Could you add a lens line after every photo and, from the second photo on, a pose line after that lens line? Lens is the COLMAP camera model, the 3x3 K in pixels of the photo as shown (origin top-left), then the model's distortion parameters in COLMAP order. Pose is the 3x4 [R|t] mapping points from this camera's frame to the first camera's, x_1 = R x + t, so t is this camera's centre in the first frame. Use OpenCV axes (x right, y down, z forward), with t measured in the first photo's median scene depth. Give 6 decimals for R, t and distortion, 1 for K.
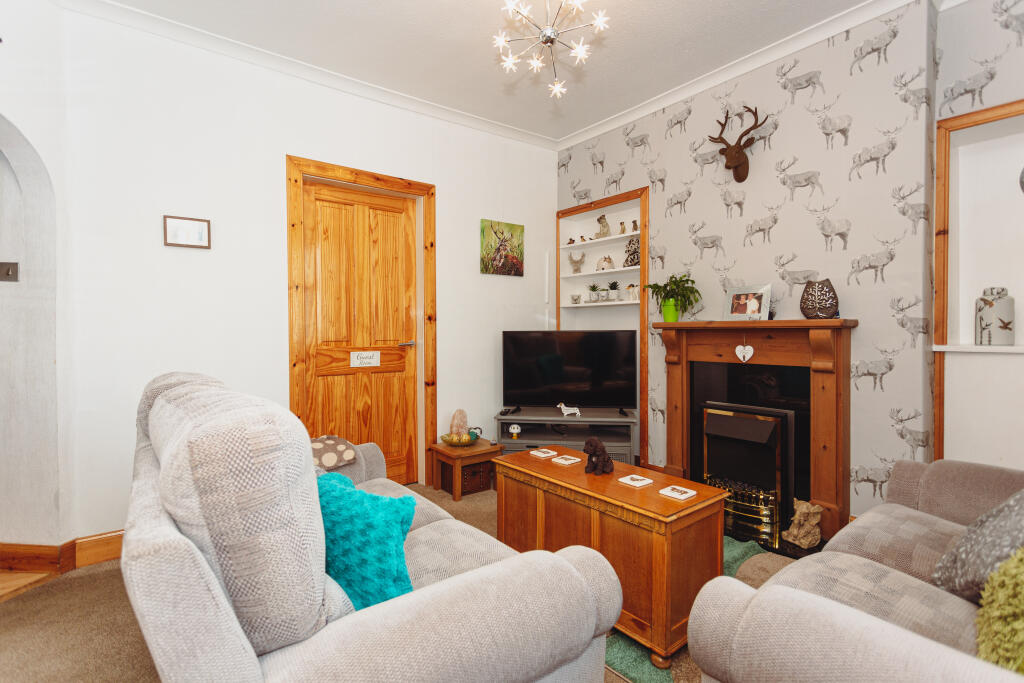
lens RADIAL K [[494.1, 0, 513.7], [0, 494.1, 339.8], [0, 0, 1]] dist [0.006108, 0.000447]
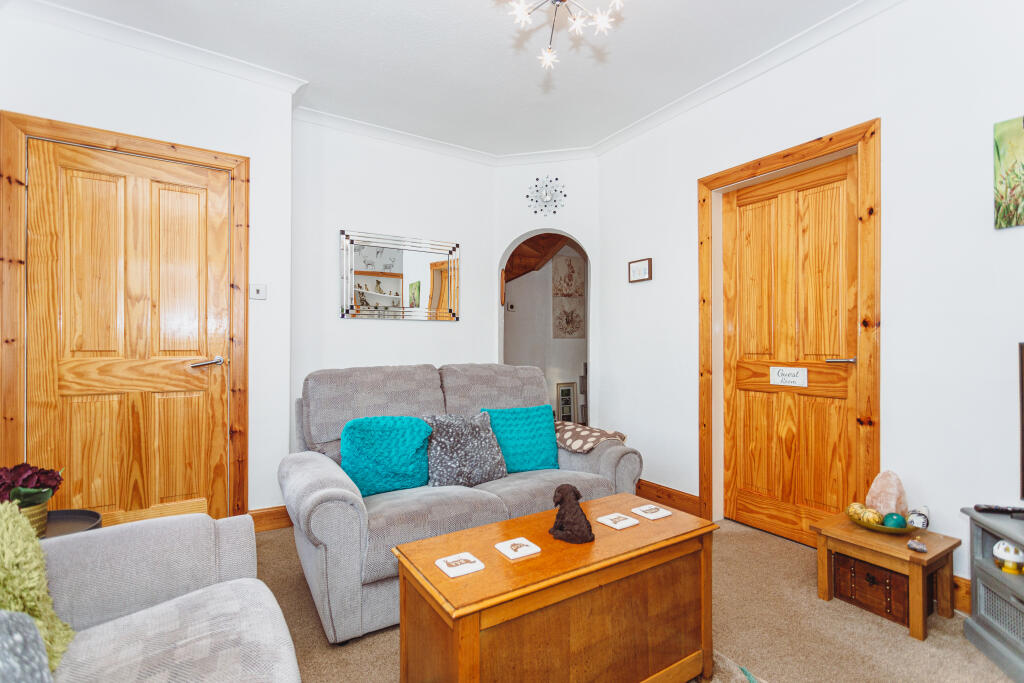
lens RADIAL K [[494.1, 0, 513.9], [0, 494.1, 343.0], [0, 0, 1]] dist [0.006108, 0.000447]
pose [[-0.123935, 0.000460, -0.992290, 0.579578], [-0.017940, 0.999835, 0.002705, -0.010964], [0.992128, 0.018137, -0.123906, 0.646374]]
